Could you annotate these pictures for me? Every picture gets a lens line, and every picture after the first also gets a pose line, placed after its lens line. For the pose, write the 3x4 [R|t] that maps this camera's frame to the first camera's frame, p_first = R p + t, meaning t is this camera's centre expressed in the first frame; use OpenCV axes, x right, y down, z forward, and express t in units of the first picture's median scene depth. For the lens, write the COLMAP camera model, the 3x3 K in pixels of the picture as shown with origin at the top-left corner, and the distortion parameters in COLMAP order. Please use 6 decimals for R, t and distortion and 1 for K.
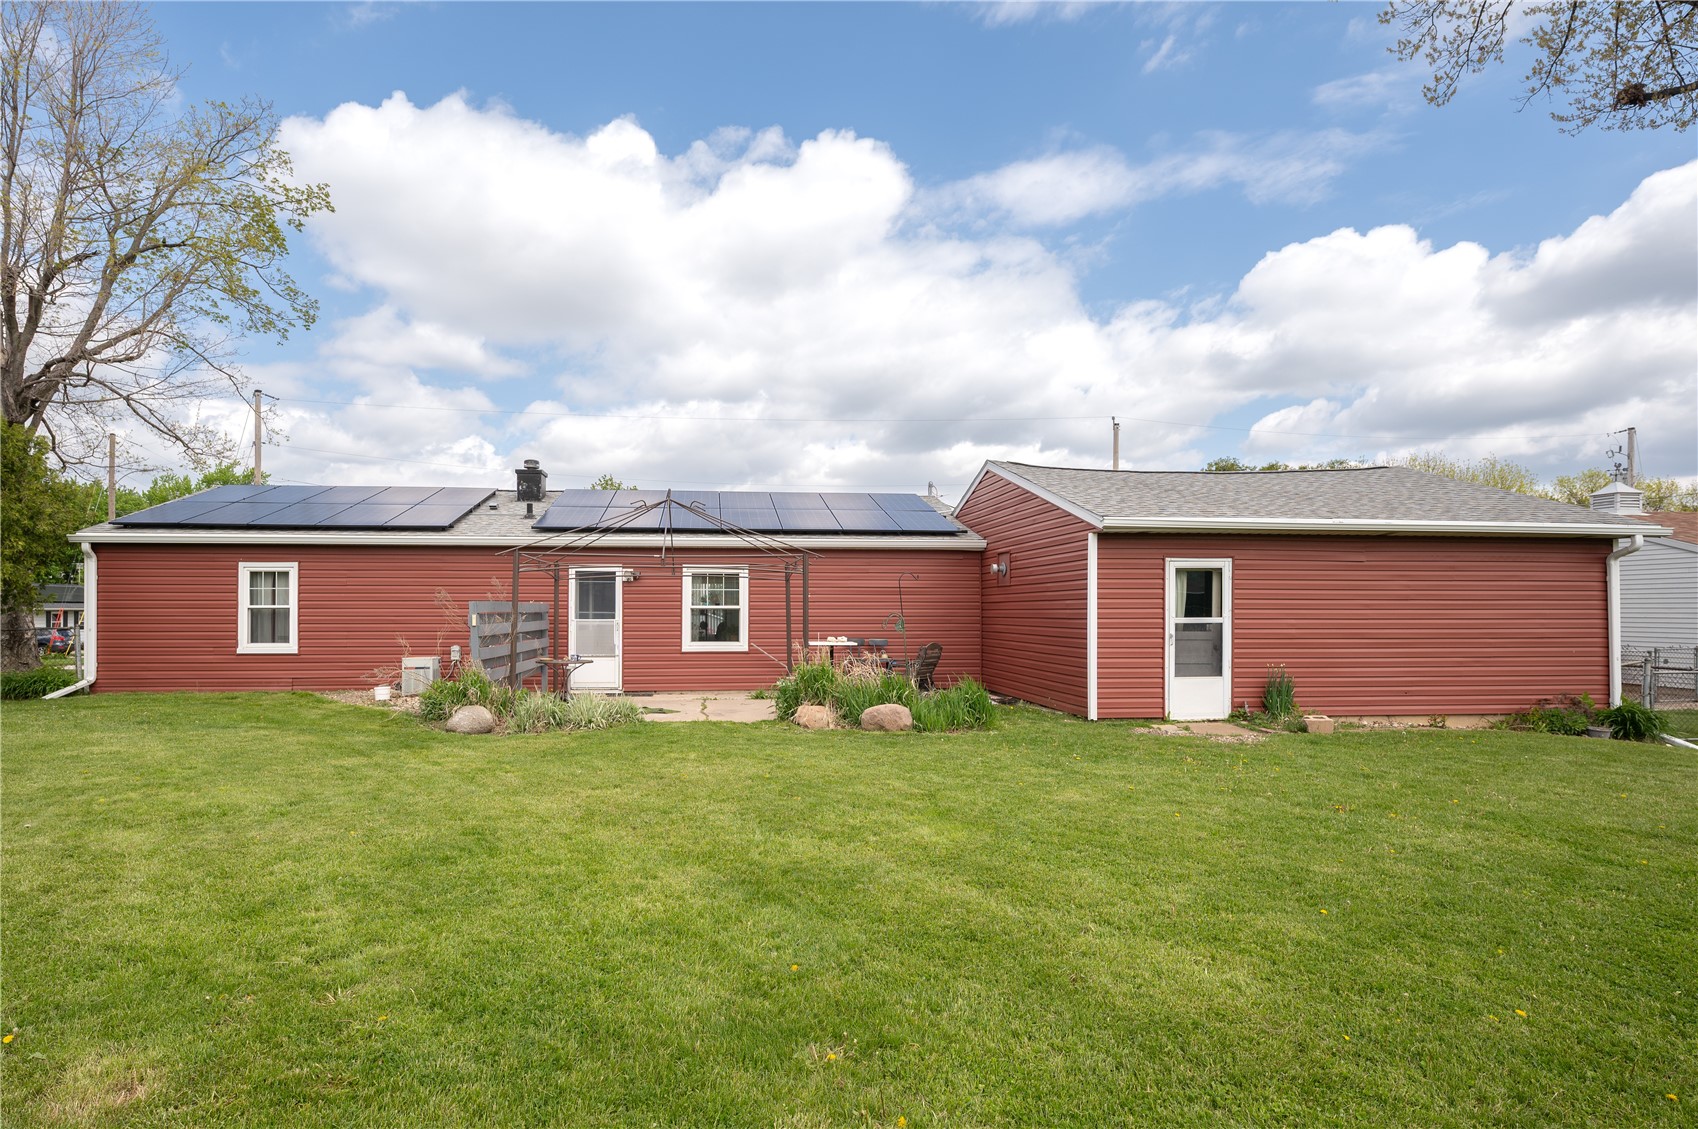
lens RADIAL K [[902.3, 0, 791.9], [0, 902.3, 594.6], [0, 0, 1]] dist [-0.000161, 0.000975]
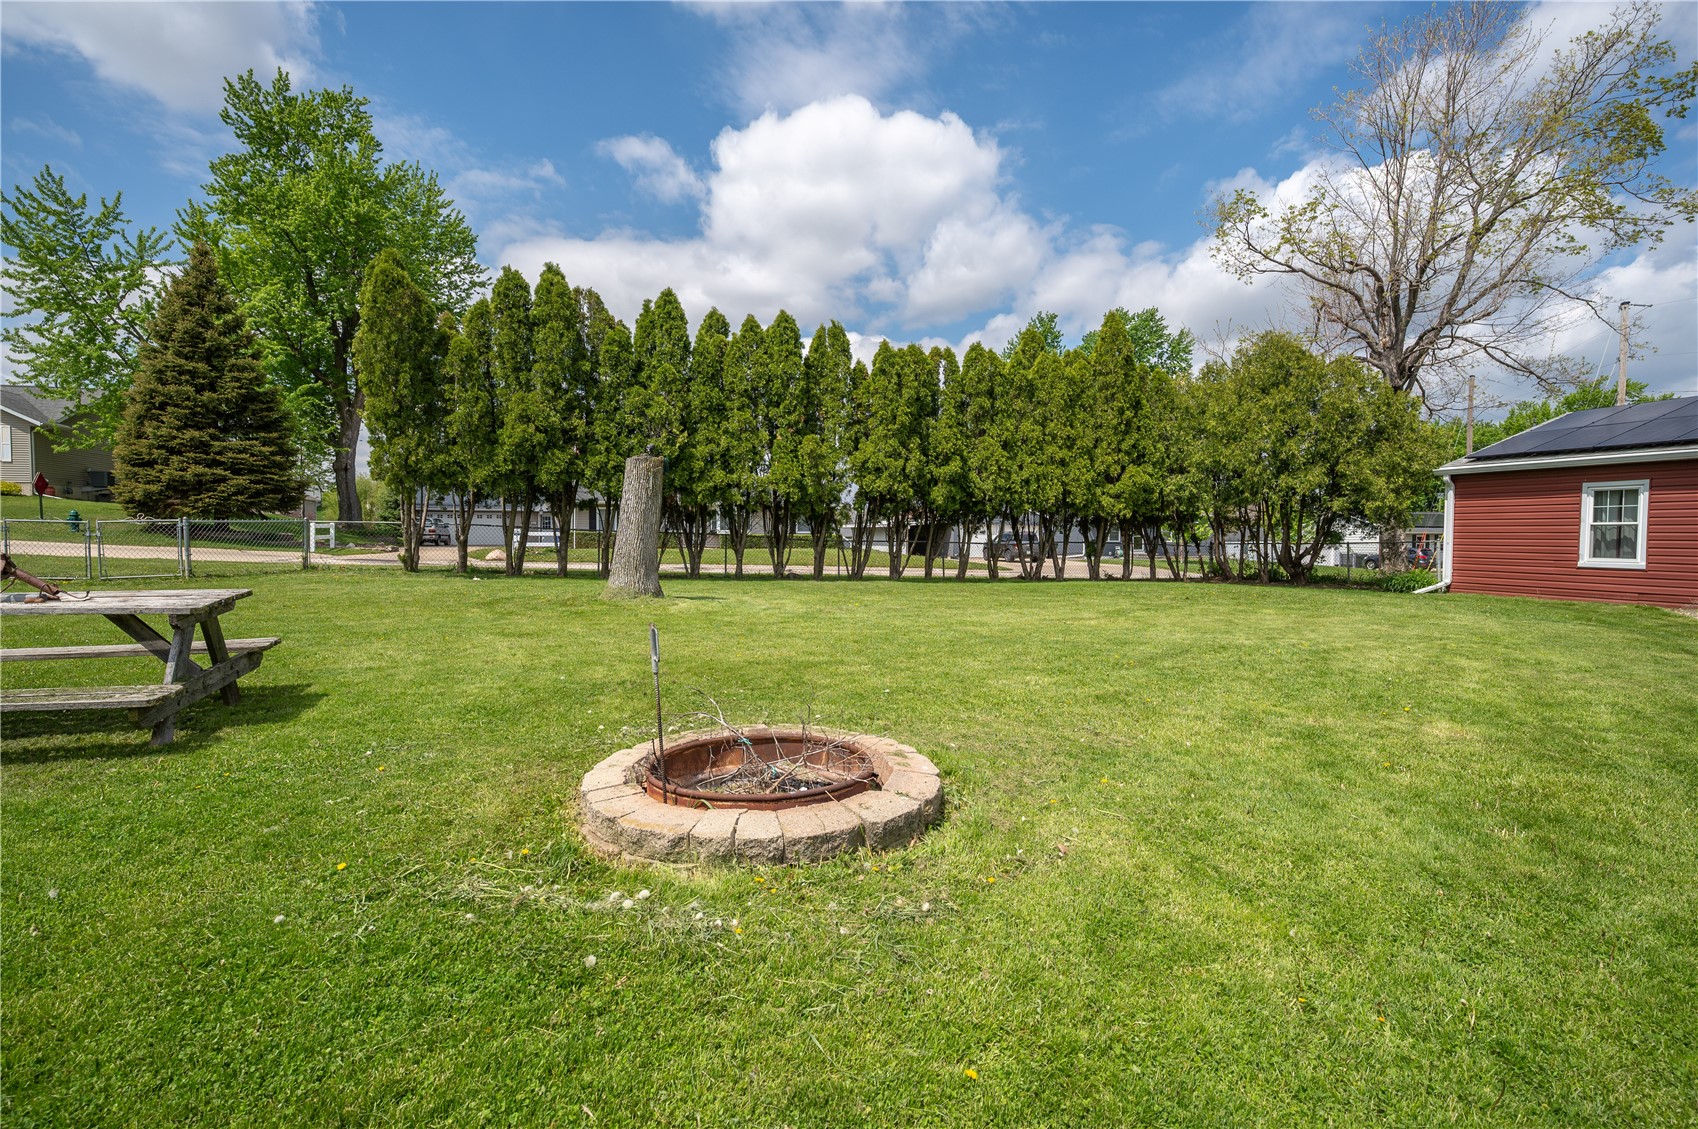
lens RADIAL K [[902.3, 0, 791.9], [0, 902.3, 594.6], [0, 0, 1]] dist [-0.000161, 0.000975]
pose [[0.278580, 0.055129, -0.958829, 0.163657], [0.018574, 0.997855, 0.062769, 0.011698], [0.960233, -0.035295, 0.276959, -0.211009]]
